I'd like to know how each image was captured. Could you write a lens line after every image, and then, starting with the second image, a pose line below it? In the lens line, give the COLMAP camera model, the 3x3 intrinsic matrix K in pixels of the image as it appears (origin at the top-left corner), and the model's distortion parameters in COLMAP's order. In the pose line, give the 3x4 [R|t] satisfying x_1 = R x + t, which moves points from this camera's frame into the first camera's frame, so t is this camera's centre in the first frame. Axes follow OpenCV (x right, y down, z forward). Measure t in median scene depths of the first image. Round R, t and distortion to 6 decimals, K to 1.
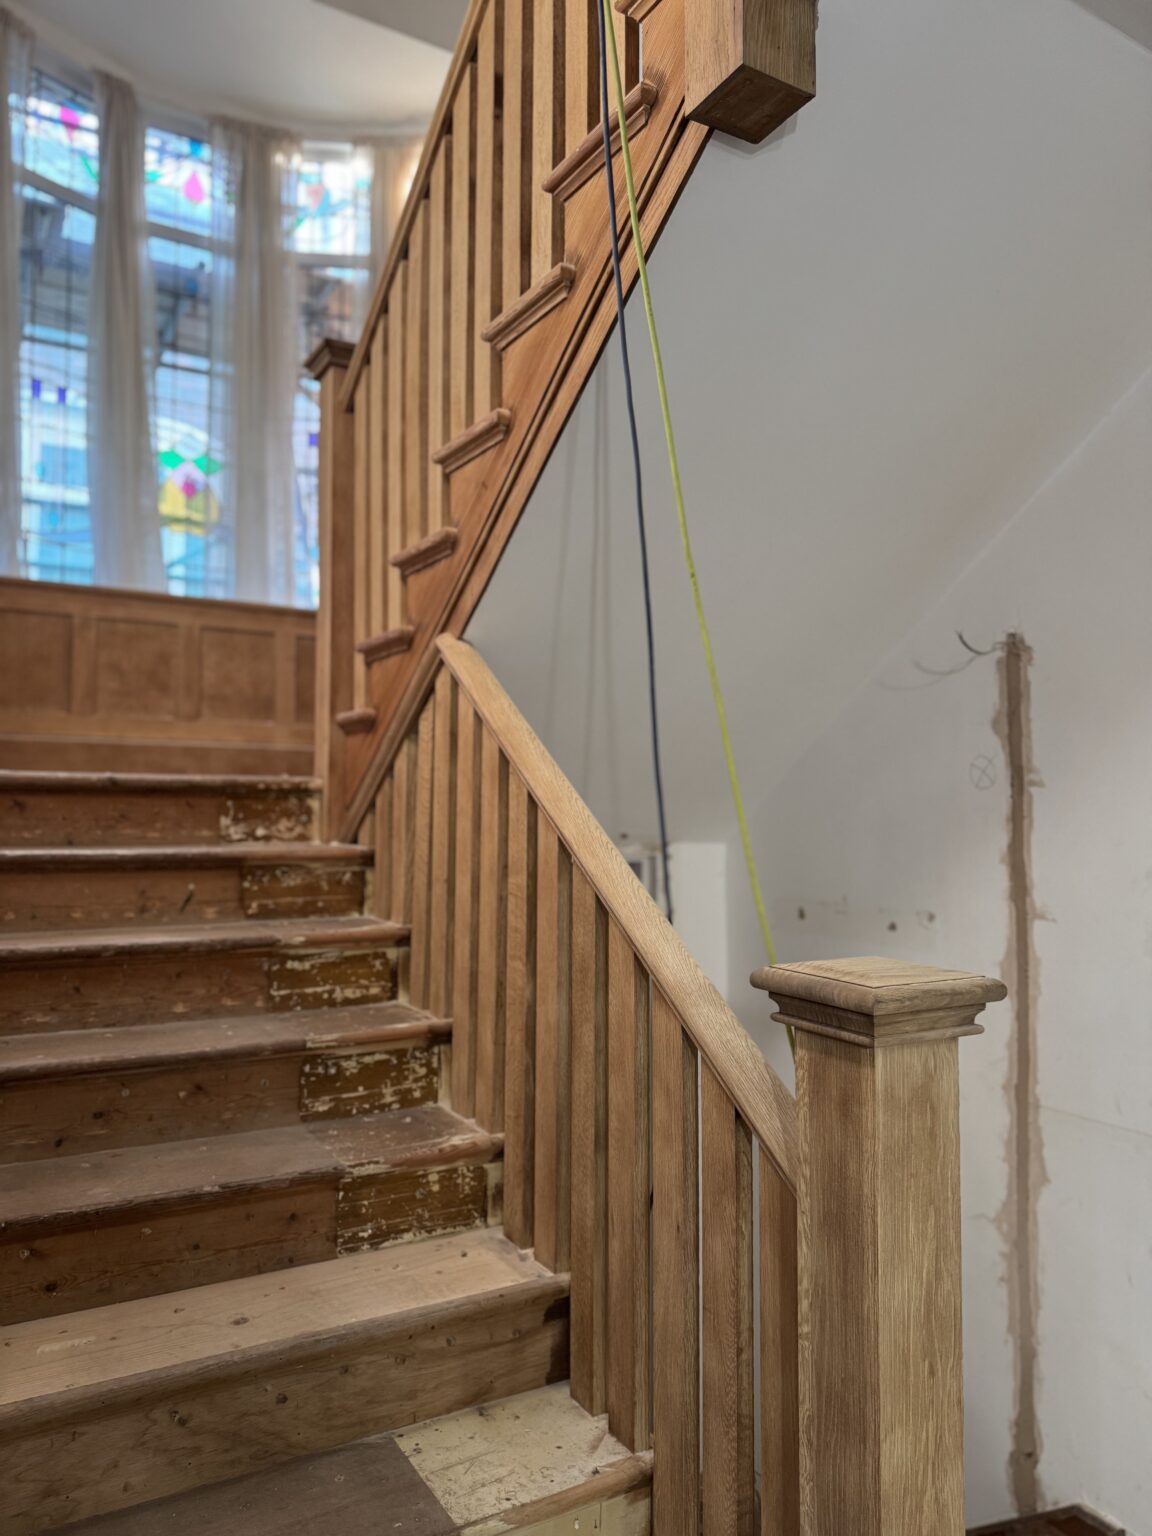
lens RADIAL K [[1086.7, 0, 574.3], [0, 1086.7, 761.1], [0, 0, 1]] dist [-0.000147, -0.006890]
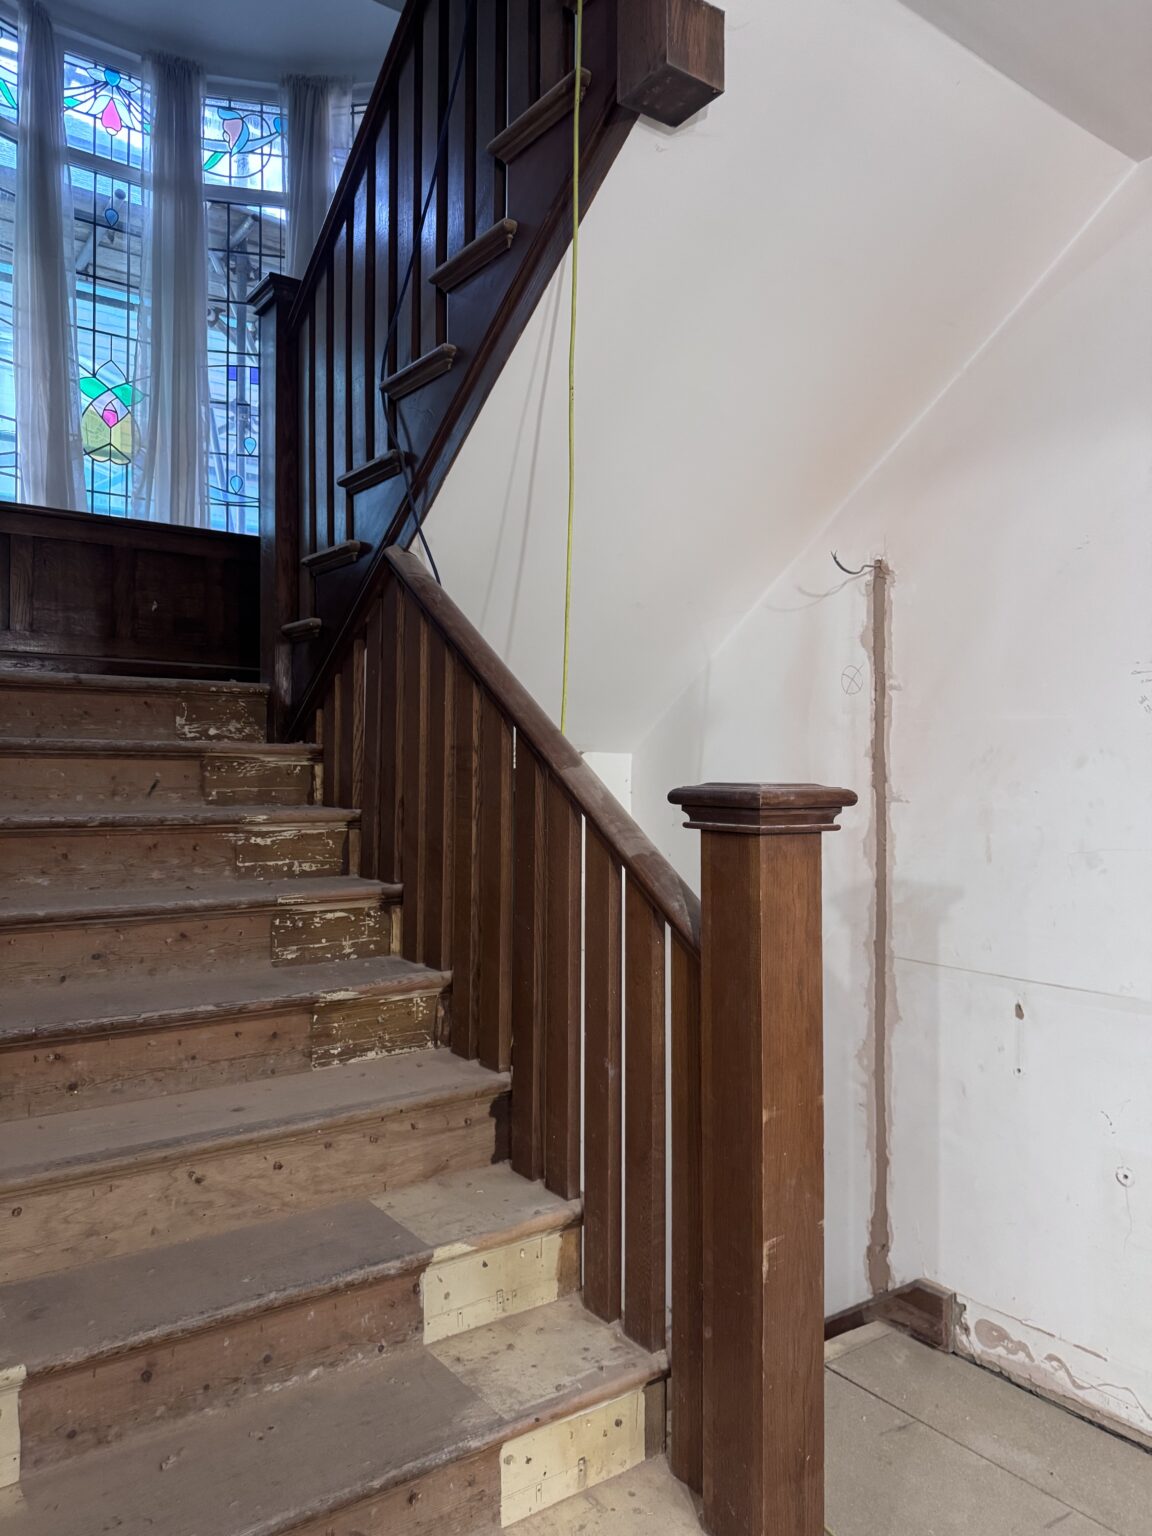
lens RADIAL K [[1075.8, 0, 579.0], [0, 1075.8, 758.2], [0, 0, 1]] dist [0.062335, -0.102408]
pose [[0.994689, 0.002067, 0.102908, -0.048730], [-0.006056, 0.999241, 0.038470, 0.067248], [-0.102751, -0.038889, 0.993947, -0.172754]]
